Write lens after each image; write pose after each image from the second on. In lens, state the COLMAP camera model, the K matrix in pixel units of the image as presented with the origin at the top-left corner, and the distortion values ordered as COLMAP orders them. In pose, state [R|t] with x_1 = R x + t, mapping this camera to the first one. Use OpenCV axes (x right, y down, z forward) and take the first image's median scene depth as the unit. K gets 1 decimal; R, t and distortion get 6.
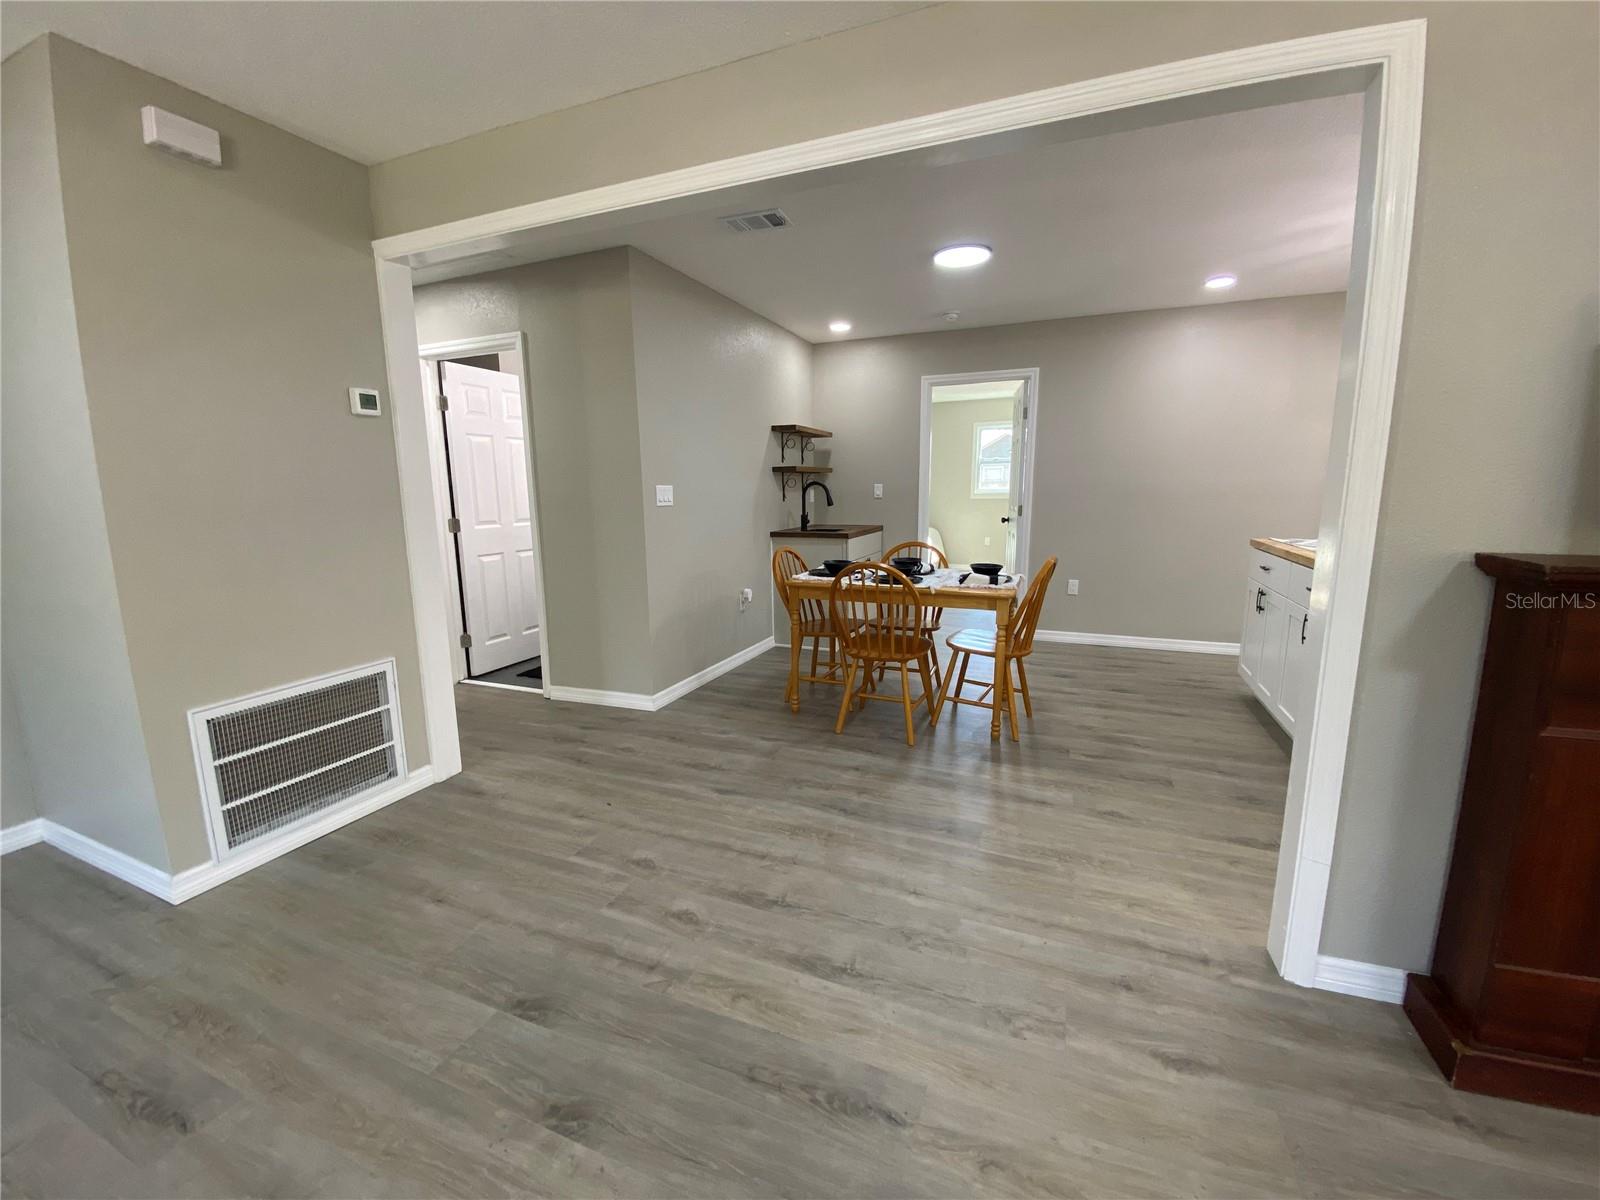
lens RADIAL K [[644.9, 0, 799.6], [0, 644.9, 597.4], [0, 0, 1]] dist [0.024791, -0.022105]
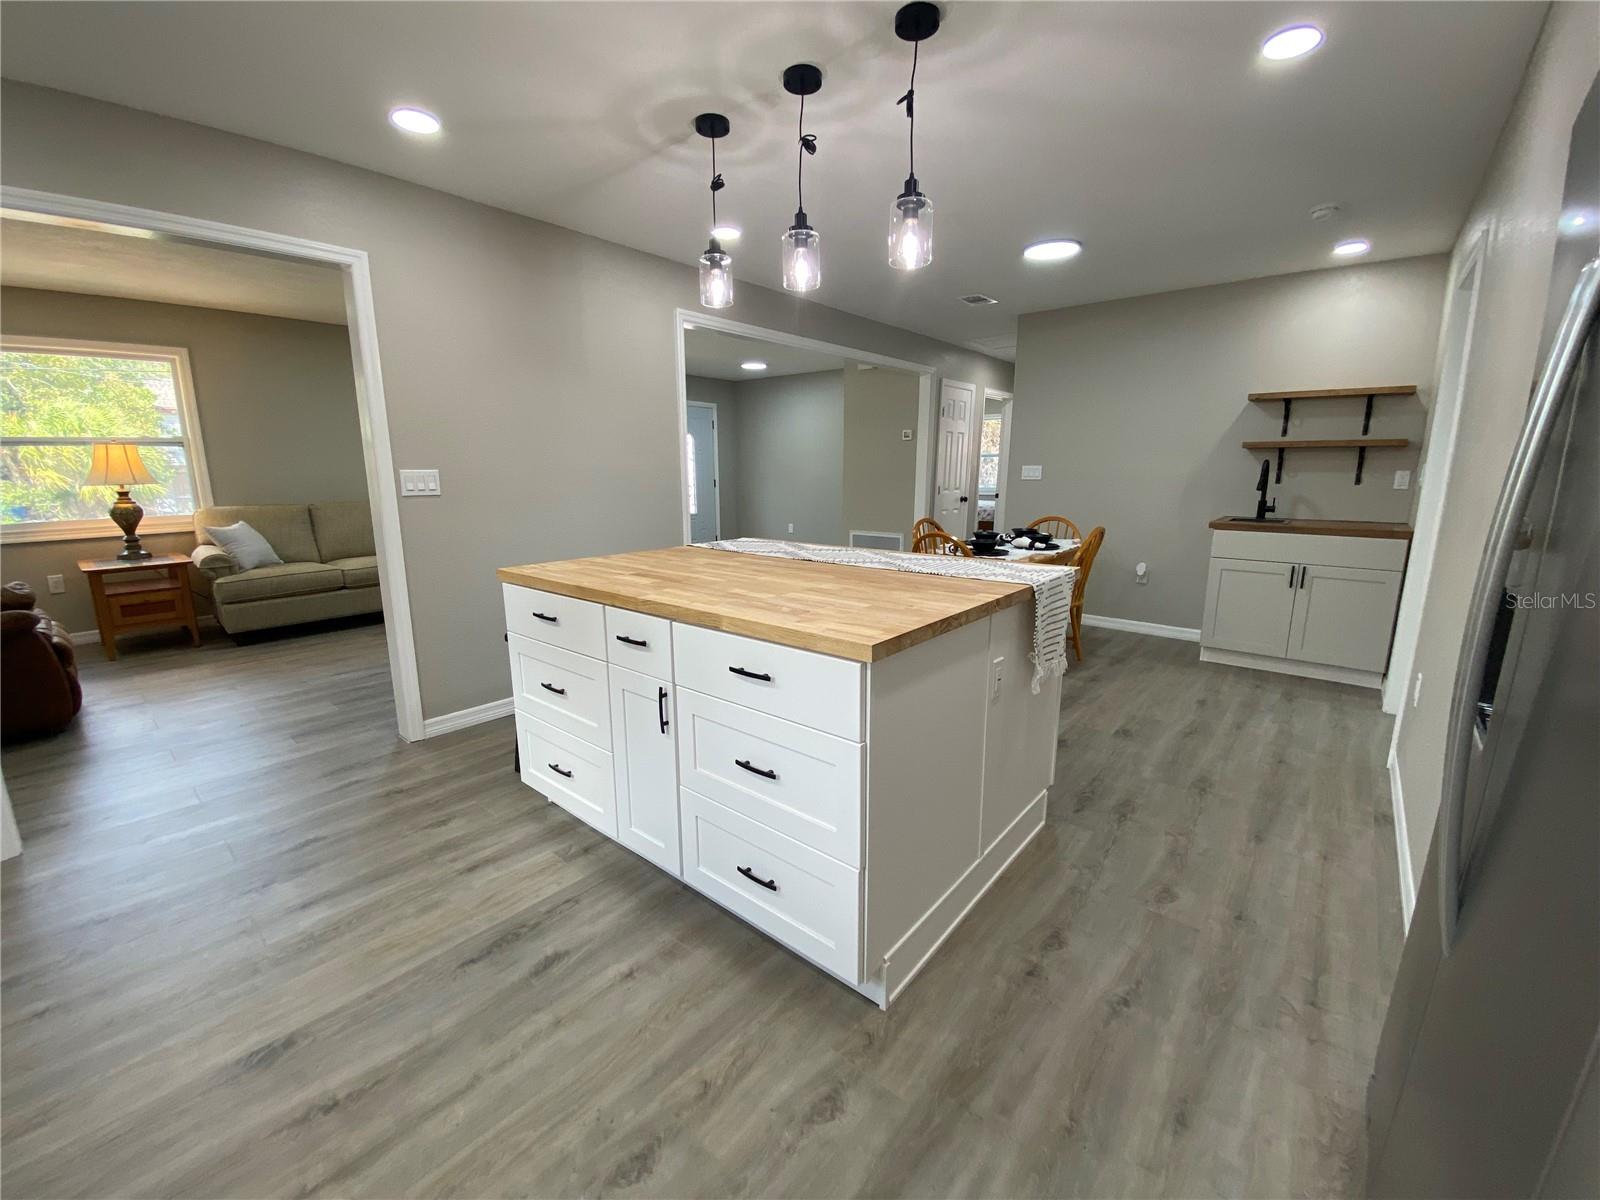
lens RADIAL K [[644.9, 0, 799.6], [0, 644.9, 597.4], [0, 0, 1]] dist [0.024791, -0.022105]
pose [[-0.300584, 0.202099, -0.932097, 1.881554], [-0.156849, 0.953511, 0.257322, -0.251281], [0.940770, 0.223546, -0.254911, 1.296608]]
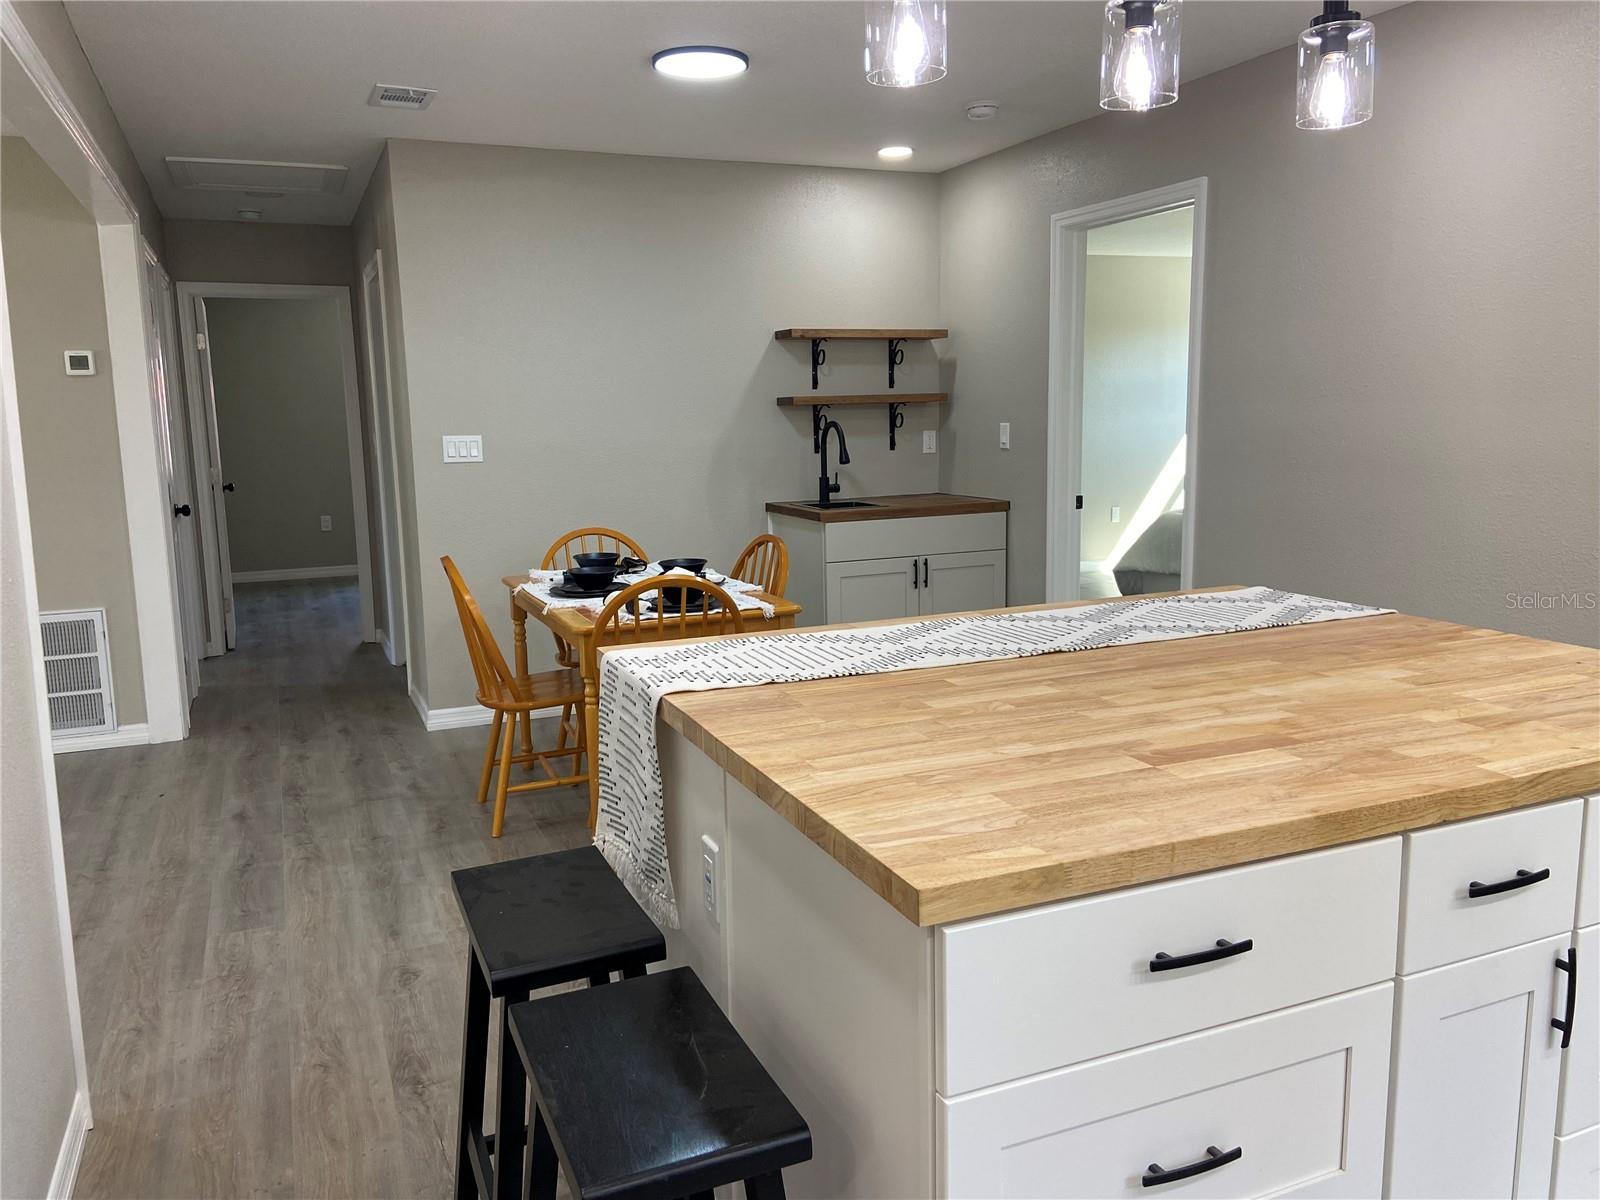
lens RADIAL K [[1200.0, 0, 788.3], [0, 1200.0, 585.3], [0, 0, 1]] dist [0.159583, -0.192467]
pose [[0.713007, 0.102380, -0.693642, 1.457771], [-0.108894, 0.993448, 0.034697, -0.123645], [0.692649, 0.050794, 0.719484, 0.345081]]
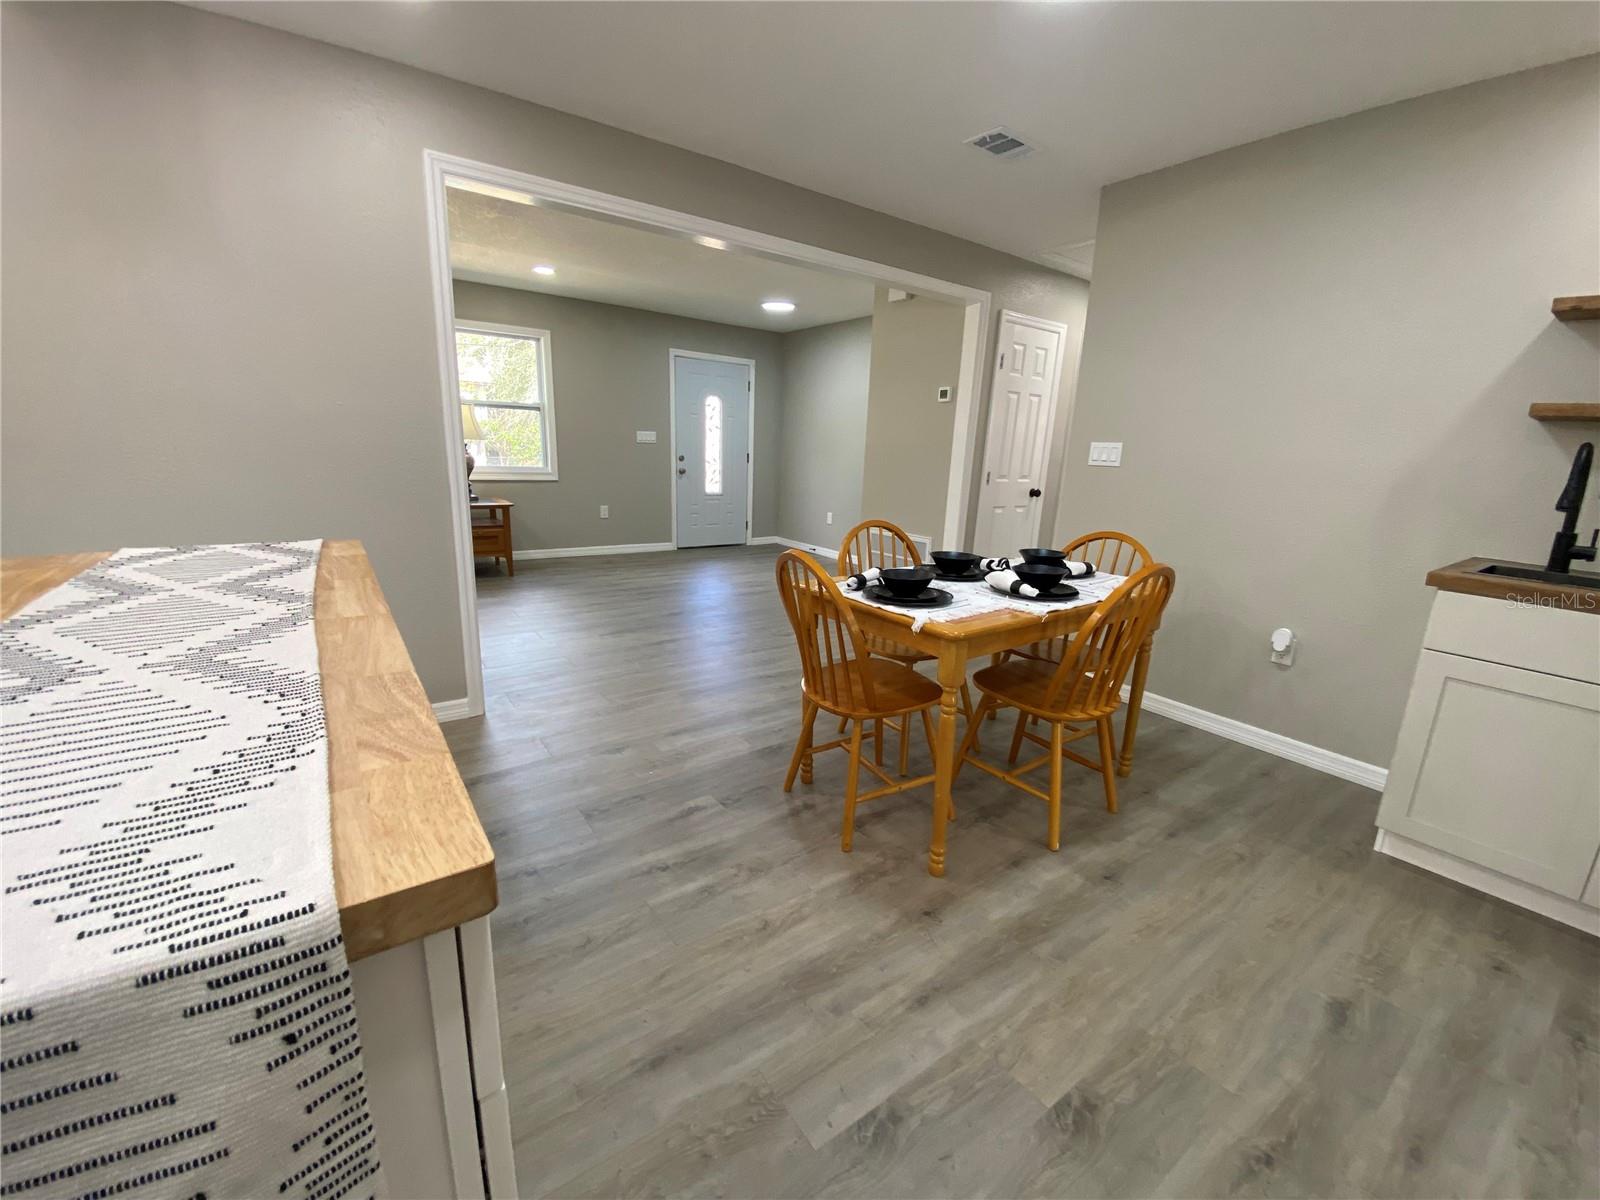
lens RADIAL K [[644.9, 0, 799.6], [0, 644.9, 597.4], [0, 0, 1]] dist [0.024791, -0.022105]
pose [[-0.524644, 0.189877, -0.829877, 1.070042], [-0.173253, 0.930596, 0.322451, -0.260356], [0.833506, 0.312950, -0.455335, 1.536025]]
